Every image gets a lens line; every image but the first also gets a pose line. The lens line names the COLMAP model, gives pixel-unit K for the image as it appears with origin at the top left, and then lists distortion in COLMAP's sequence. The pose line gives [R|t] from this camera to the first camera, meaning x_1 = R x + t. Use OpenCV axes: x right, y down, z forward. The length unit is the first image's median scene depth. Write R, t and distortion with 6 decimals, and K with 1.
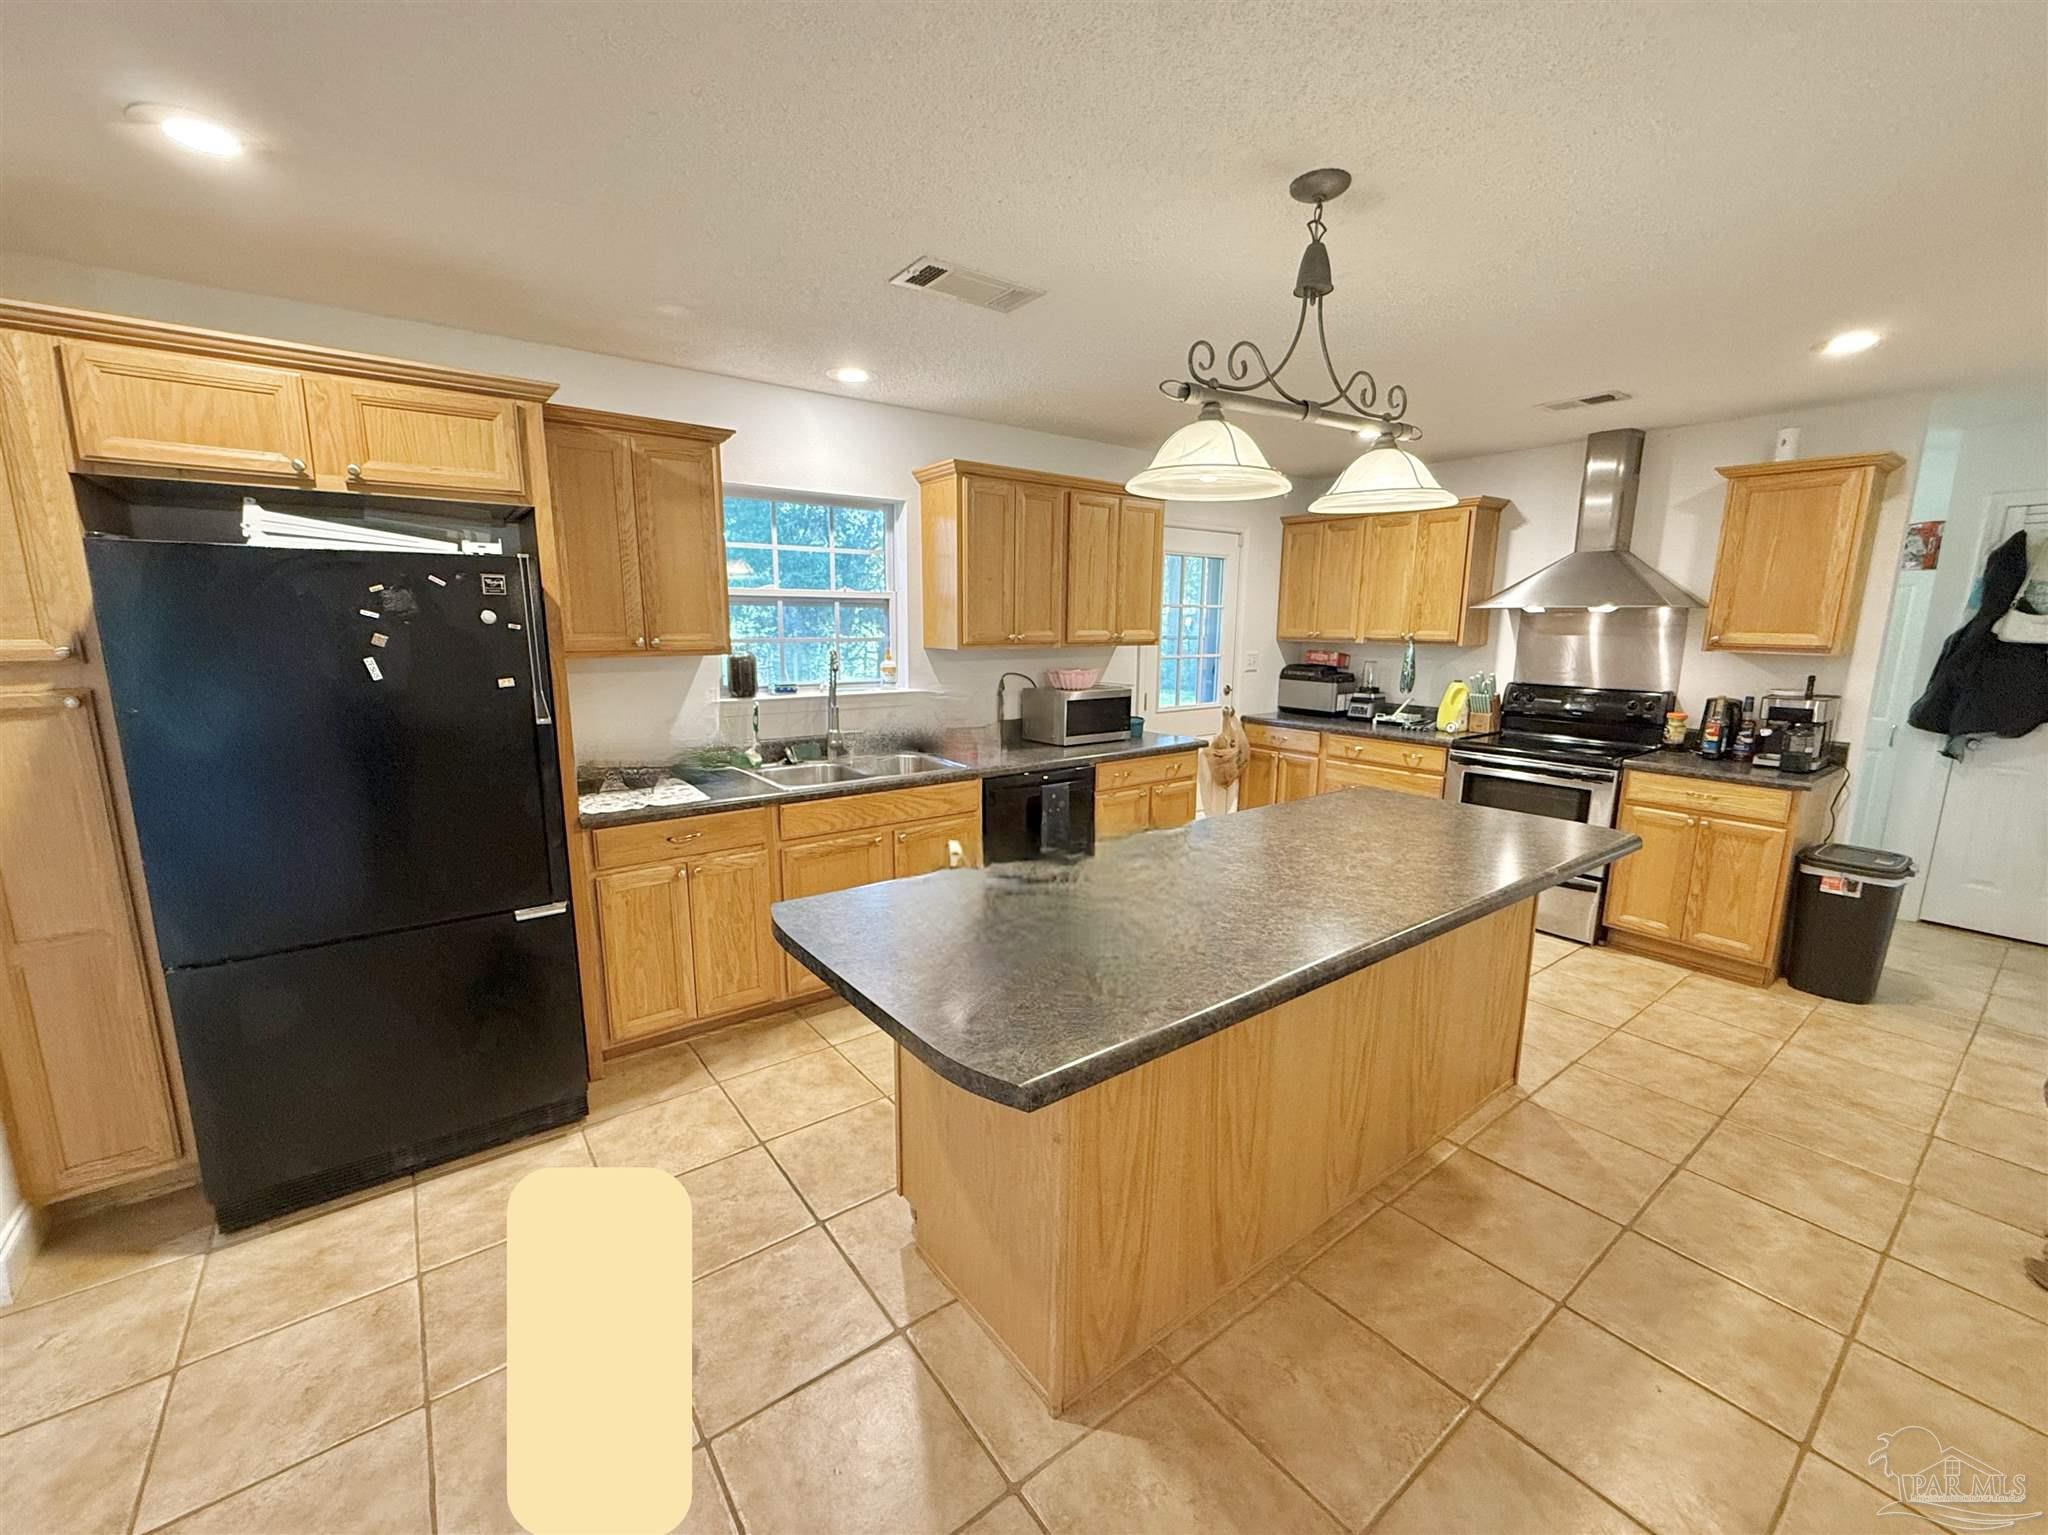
lens RADIAL K [[818.2, 0, 1028.7], [0, 818.2, 767.6], [0, 0, 1]] dist [0.000660, 0.000368]
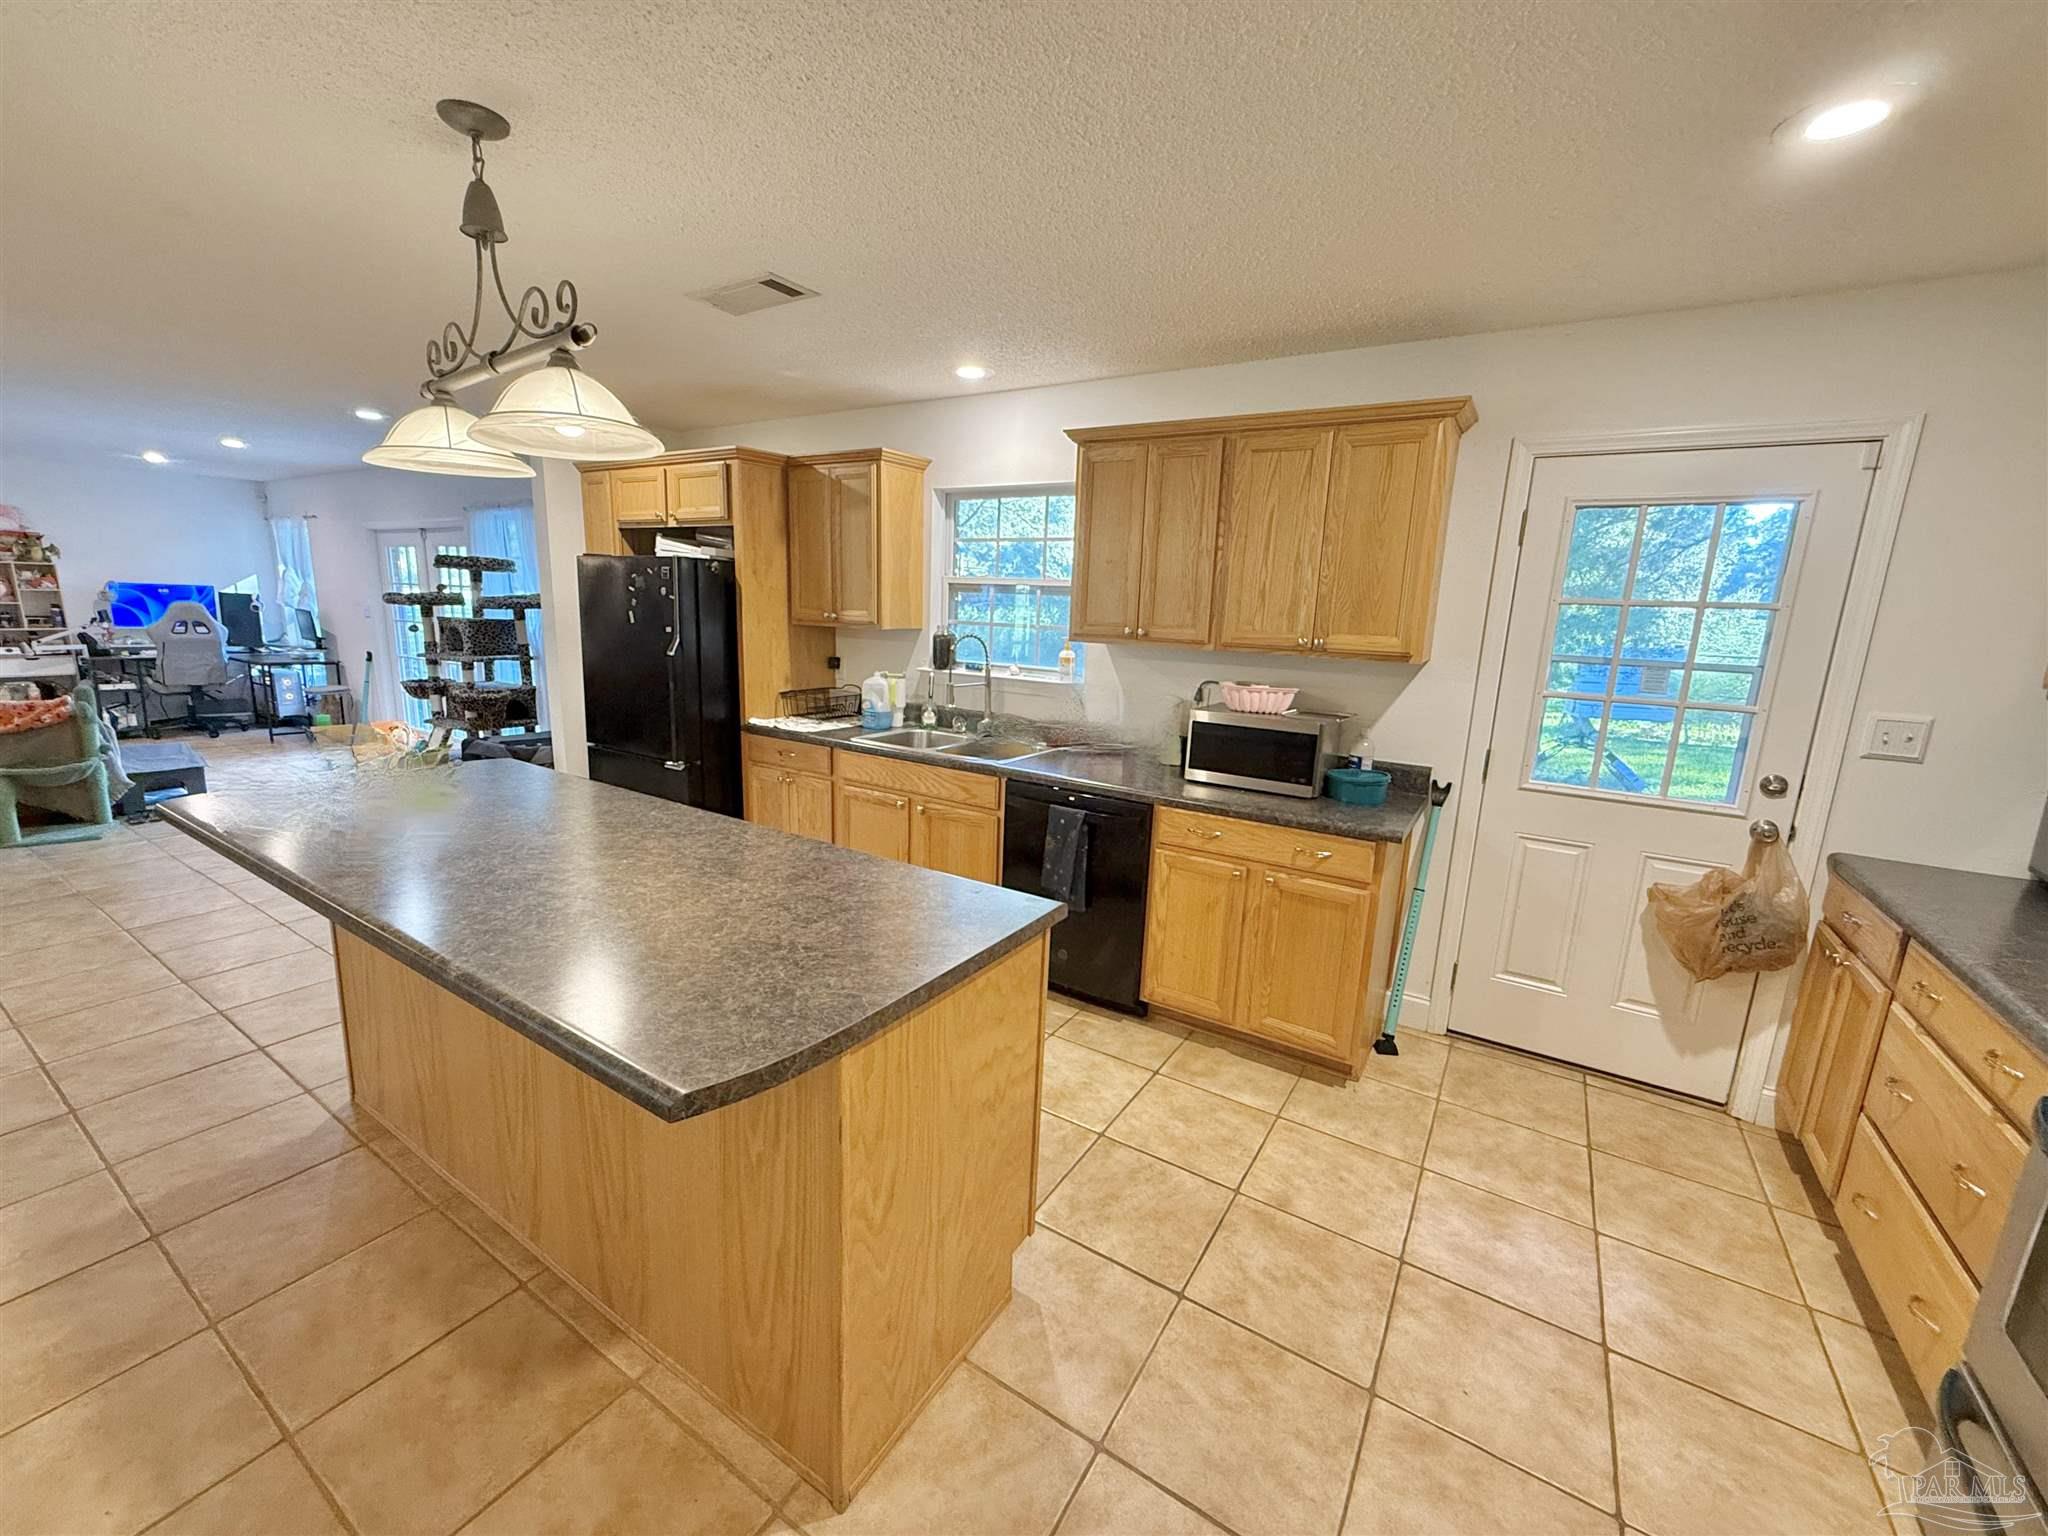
lens RADIAL K [[818.2, 0, 1025.0], [0, 818.2, 771.5], [0, 0, 1]] dist [0.000660, 0.000368]
pose [[0.355817, 0.196311, -0.913705, 0.751994], [-0.202731, 0.970621, 0.129592, -0.111885], [0.912302, 0.139126, 0.385162, 0.626624]]
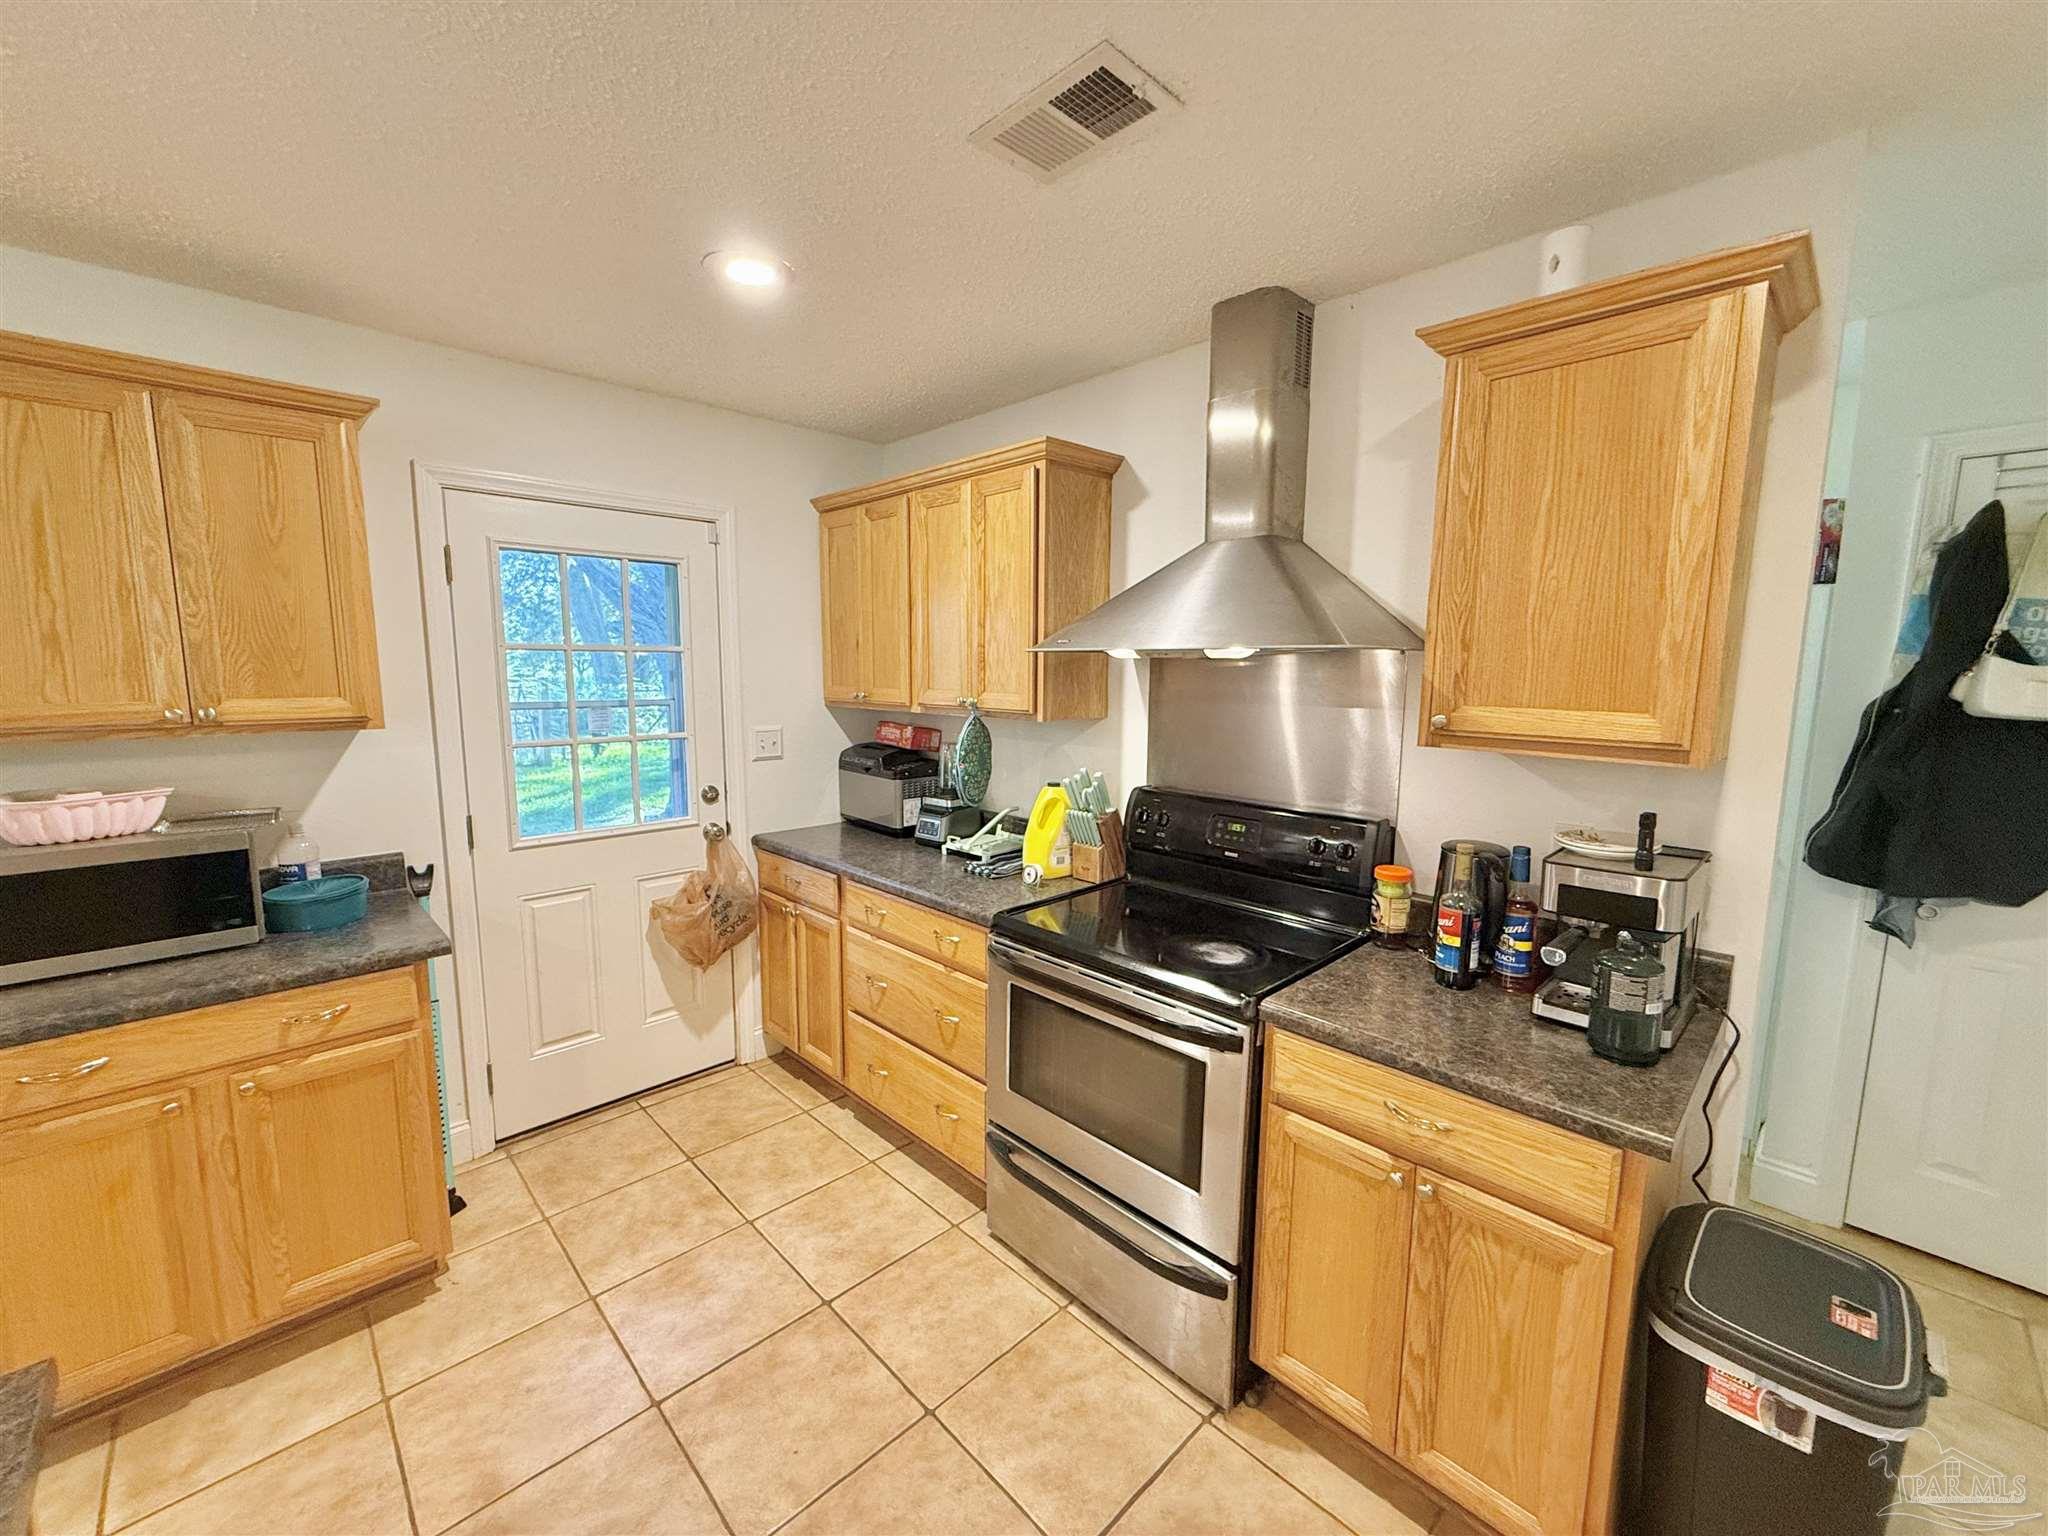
lens RADIAL K [[818.2, 0, 1014.5], [0, 818.2, 771.3], [0, 0, 1]] dist [0.000660, 0.000368]
pose [[0.992734, -0.016540, 0.119190, 0.562278], [0.022467, 0.998568, -0.048554, -0.114351], [-0.118216, 0.050879, 0.991684, 0.596911]]
